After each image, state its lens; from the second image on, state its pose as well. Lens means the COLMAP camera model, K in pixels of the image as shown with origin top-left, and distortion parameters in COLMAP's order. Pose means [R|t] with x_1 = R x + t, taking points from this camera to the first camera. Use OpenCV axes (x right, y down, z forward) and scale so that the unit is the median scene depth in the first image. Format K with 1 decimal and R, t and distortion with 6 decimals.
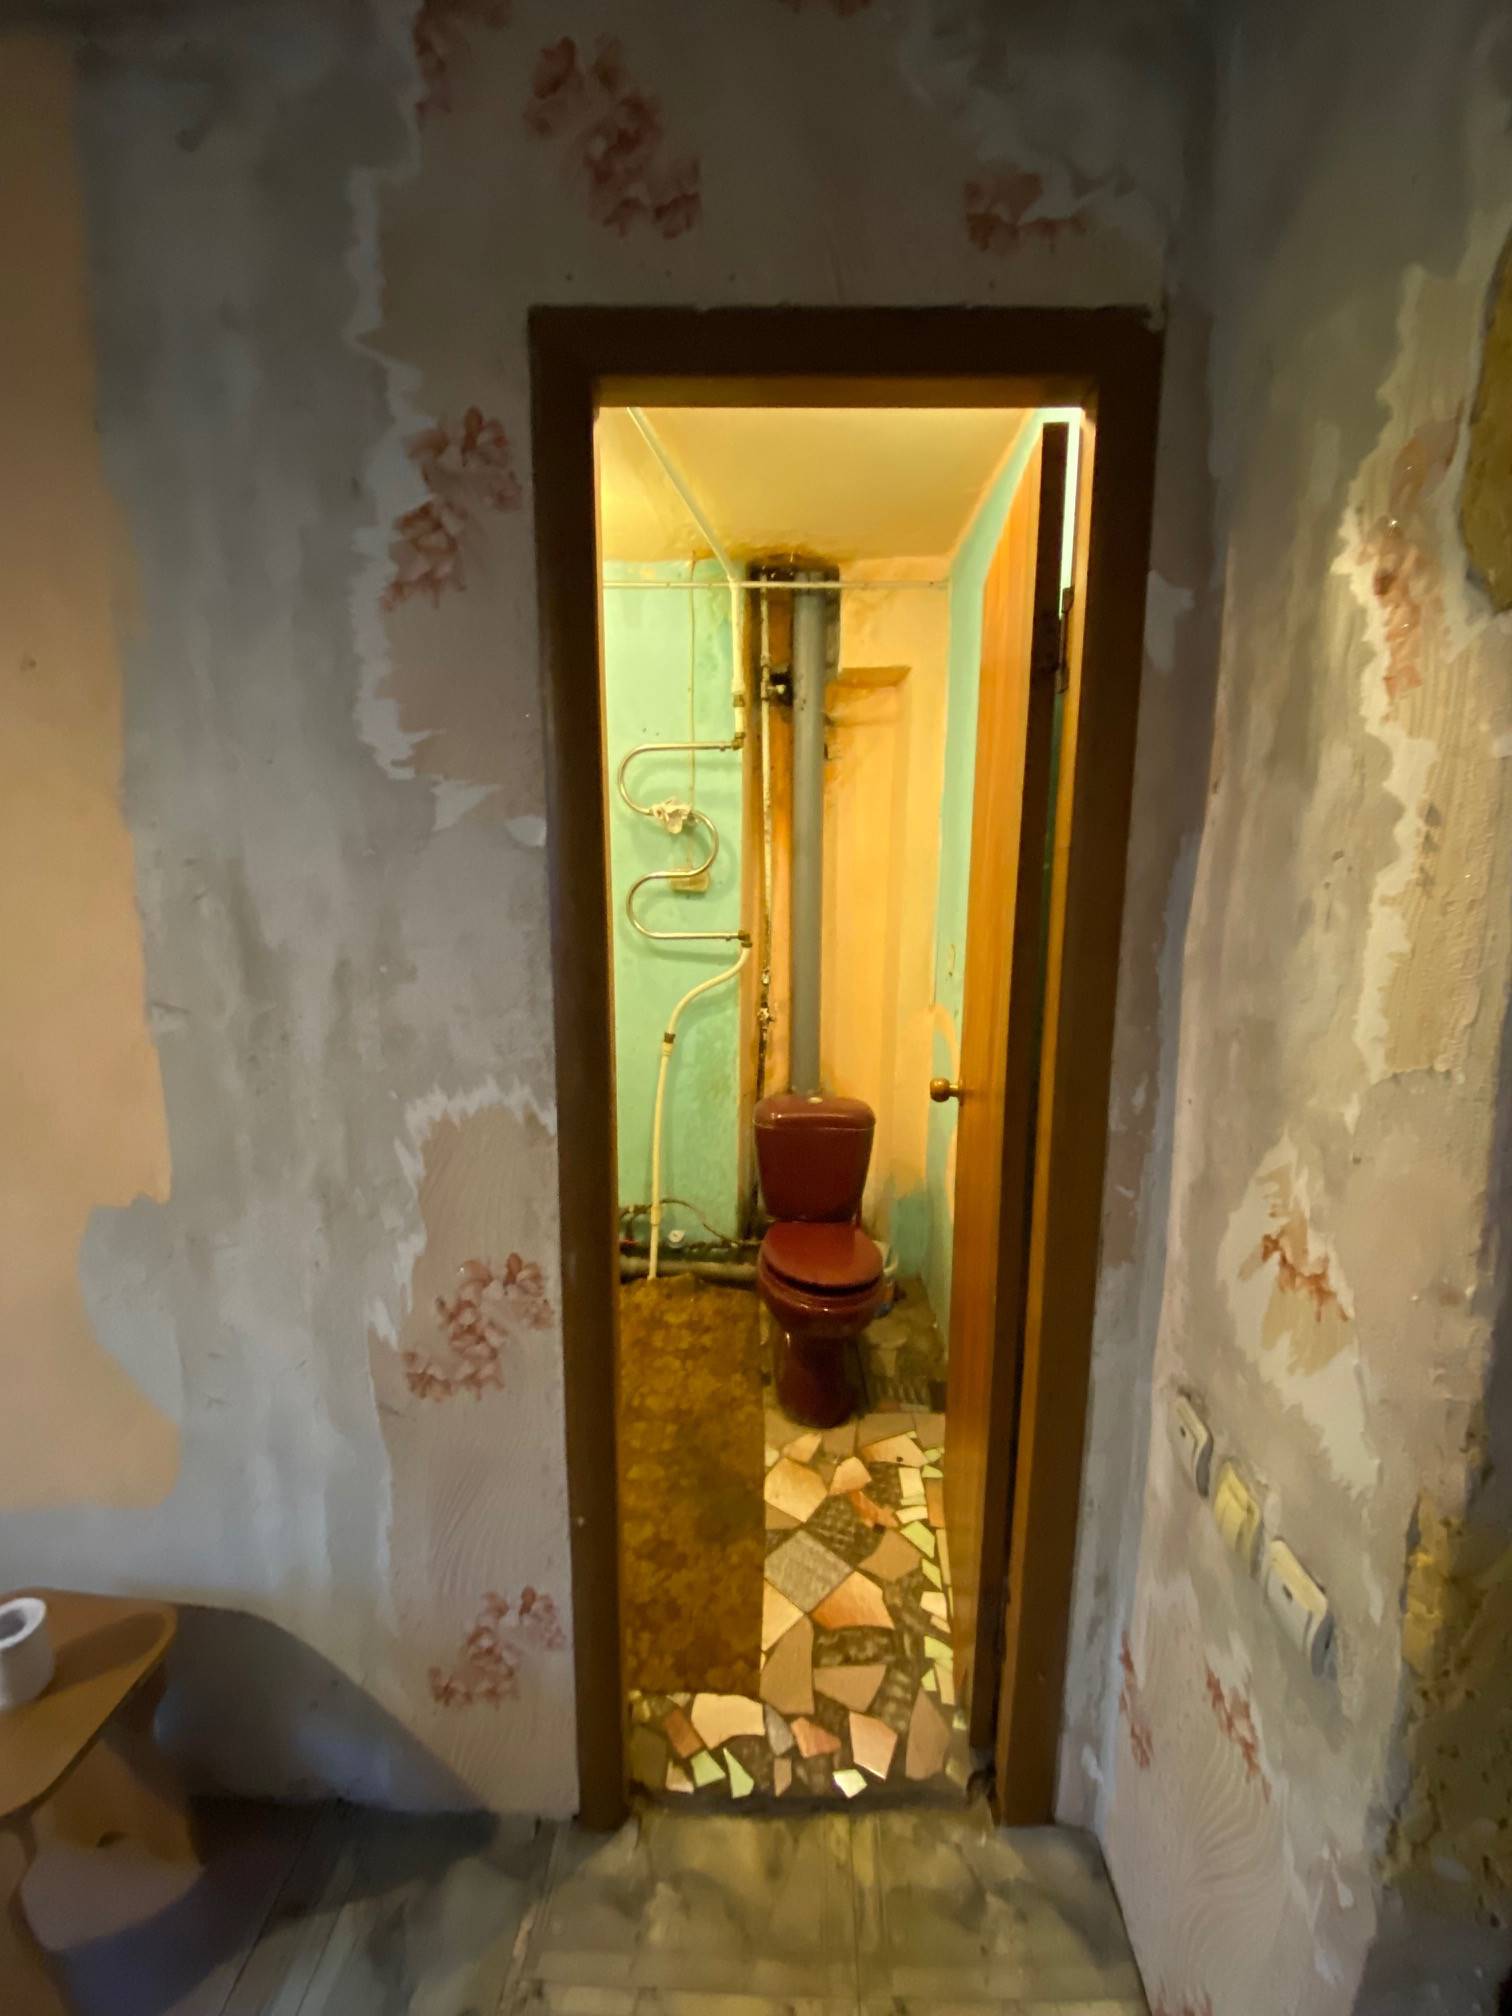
lens RADIAL K [[816.8, 0, 754.6], [0, 816.8, 996.1], [0, 0, 1]] dist [0.005222, -0.013335]
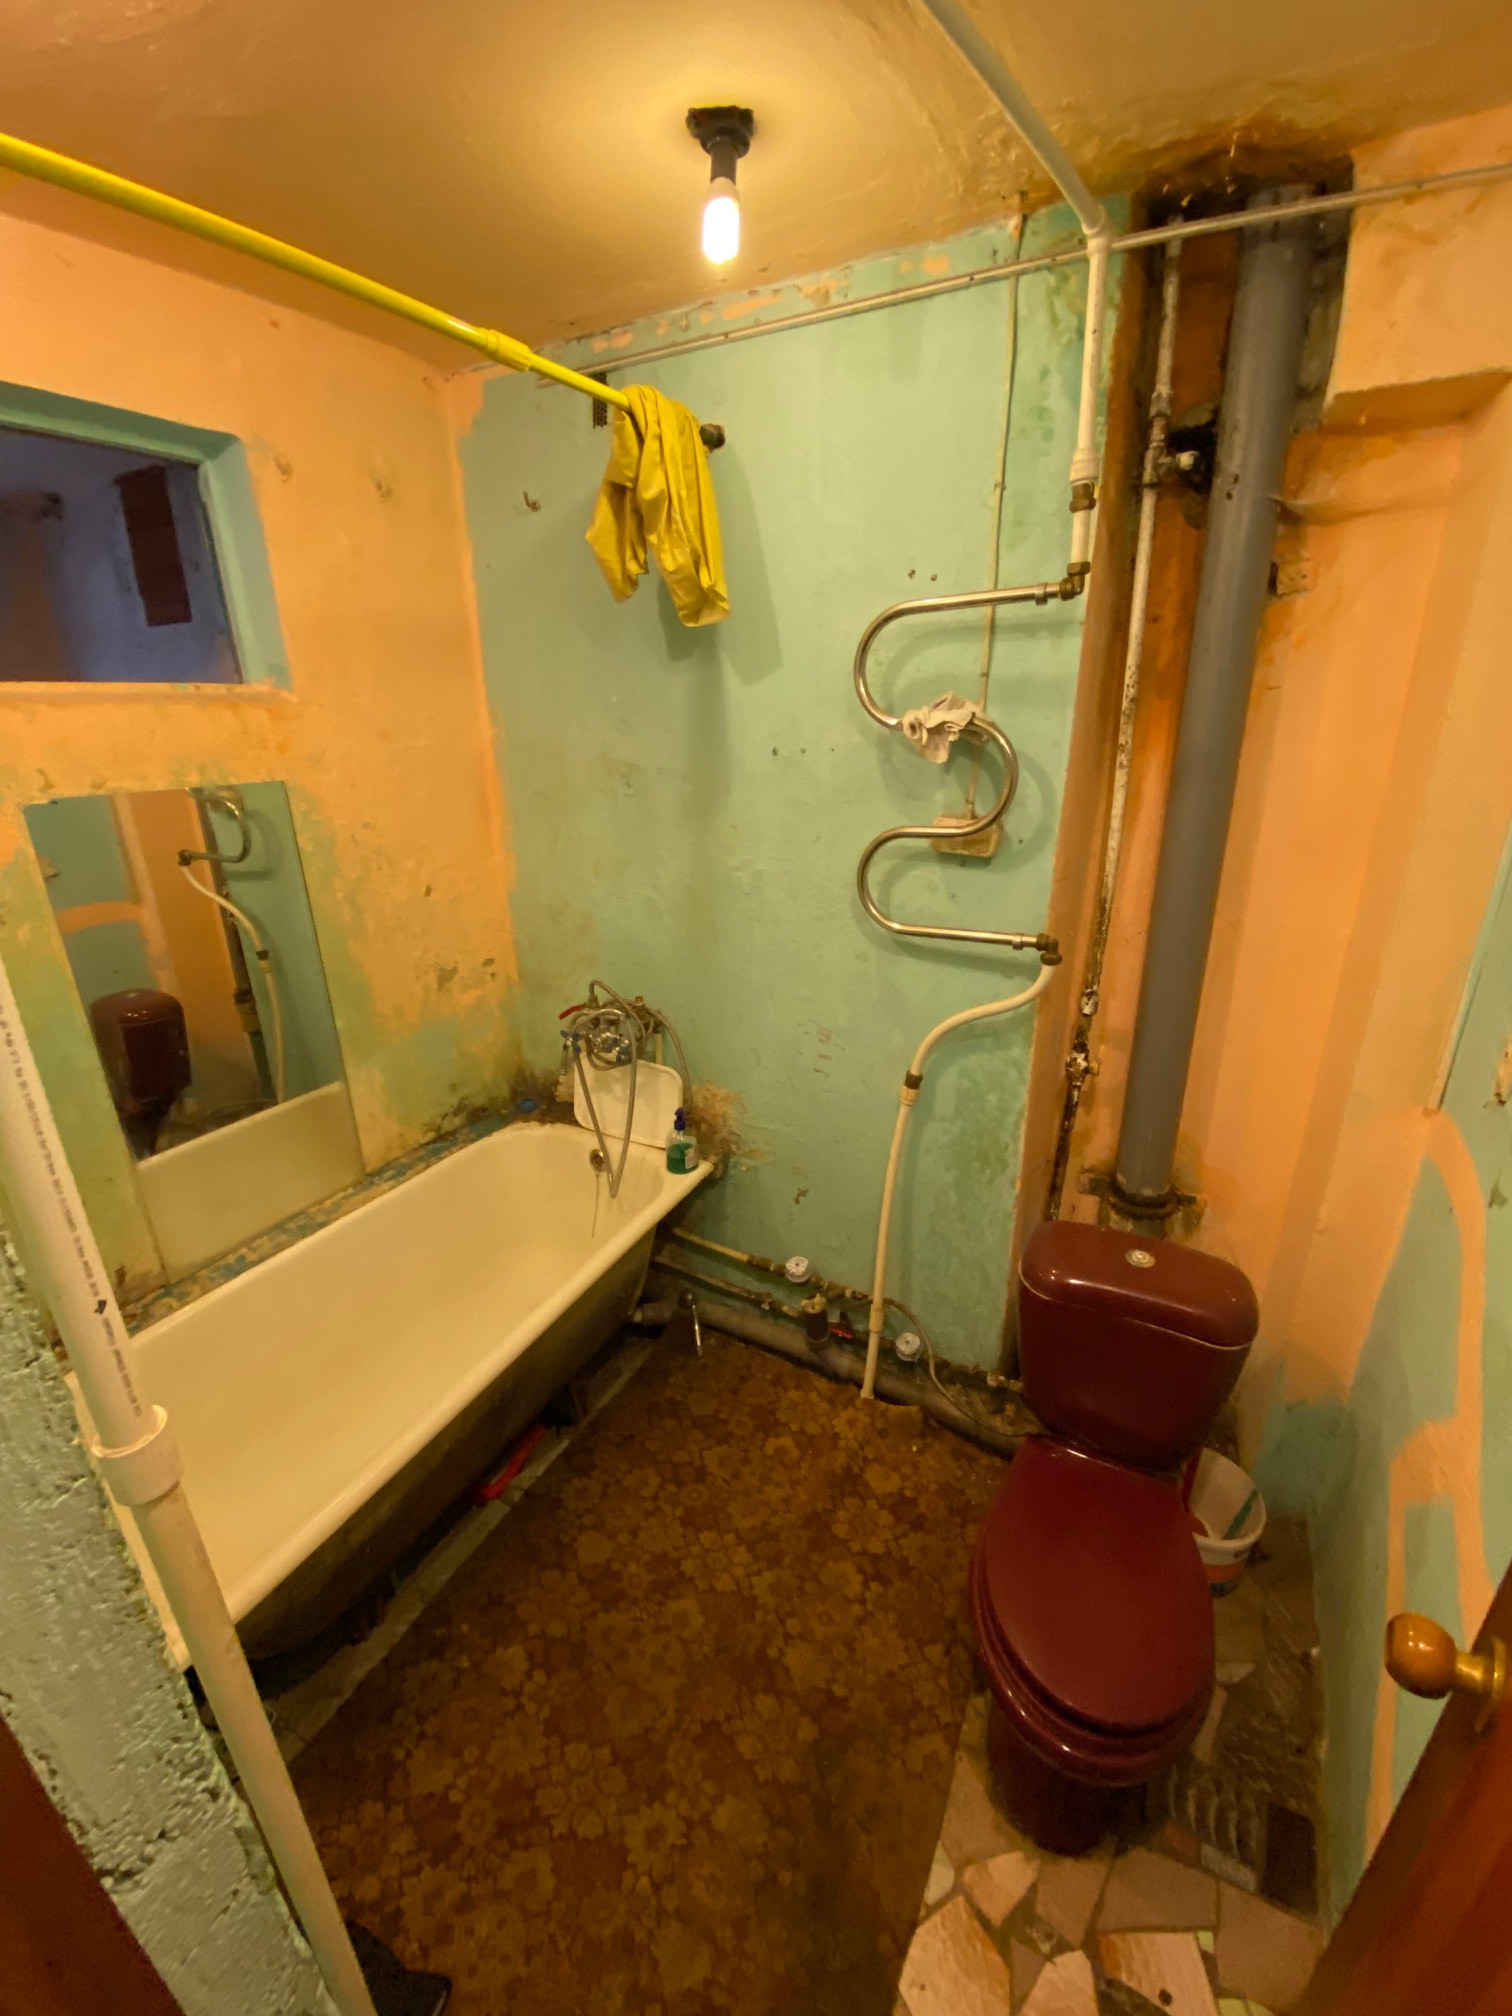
lens RADIAL K [[816.8, 0, 754.4], [0, 816.8, 979.9], [0, 0, 1]] dist [0.005222, -0.013335]
pose [[0.892528, 0.125051, -0.433308, 0.053903], [-0.039681, 0.978837, 0.200755, -0.152300], [0.449242, -0.161986, 0.878602, 0.386443]]
